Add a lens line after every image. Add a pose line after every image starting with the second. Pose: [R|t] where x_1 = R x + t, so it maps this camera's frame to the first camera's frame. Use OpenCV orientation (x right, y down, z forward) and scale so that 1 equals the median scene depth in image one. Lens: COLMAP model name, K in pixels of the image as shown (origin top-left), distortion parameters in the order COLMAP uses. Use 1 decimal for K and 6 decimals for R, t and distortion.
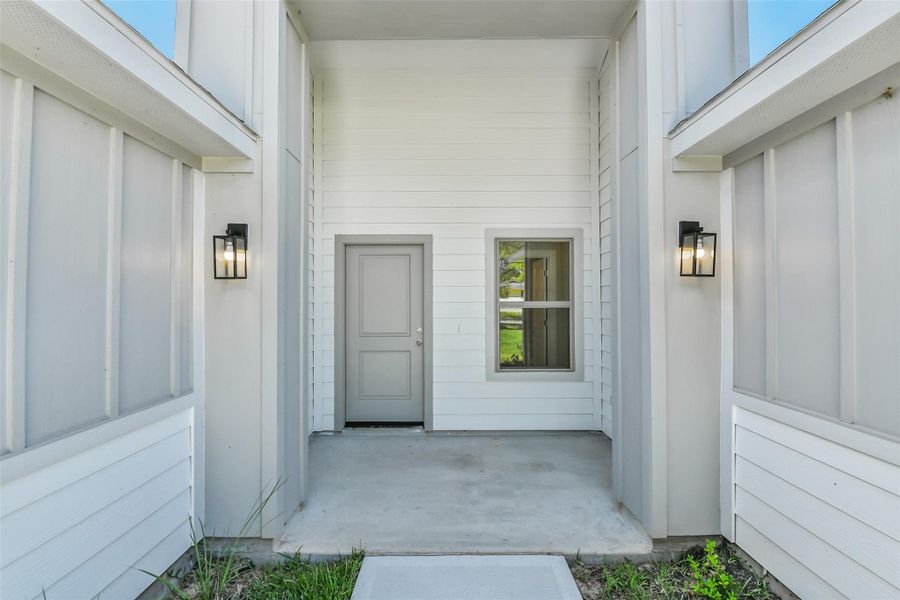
lens RADIAL K [[390.6, 0, 450.5], [0, 390.6, 297.0], [0, 0, 1]] dist [-0.003730, -0.000148]
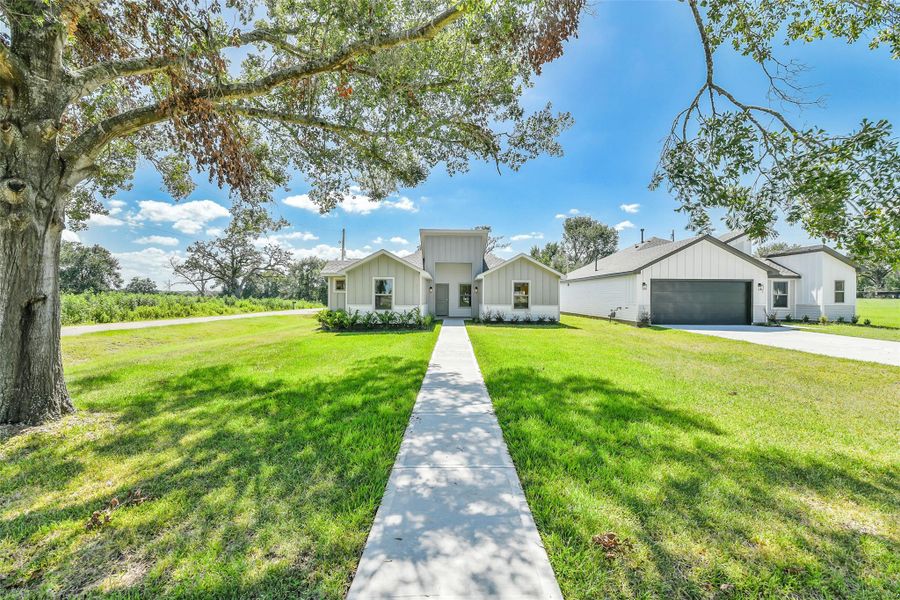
lens RADIAL K [[390.6, 0, 449.9], [0, 390.6, 298.5], [0, 0, 1]] dist [-0.003730, -0.000148]
pose [[0.999953, 0.007671, -0.005881, -0.001780], [-0.007626, 0.999942, 0.007550, 0.023608], [0.005939, -0.007504, 0.999954, -5.755961]]
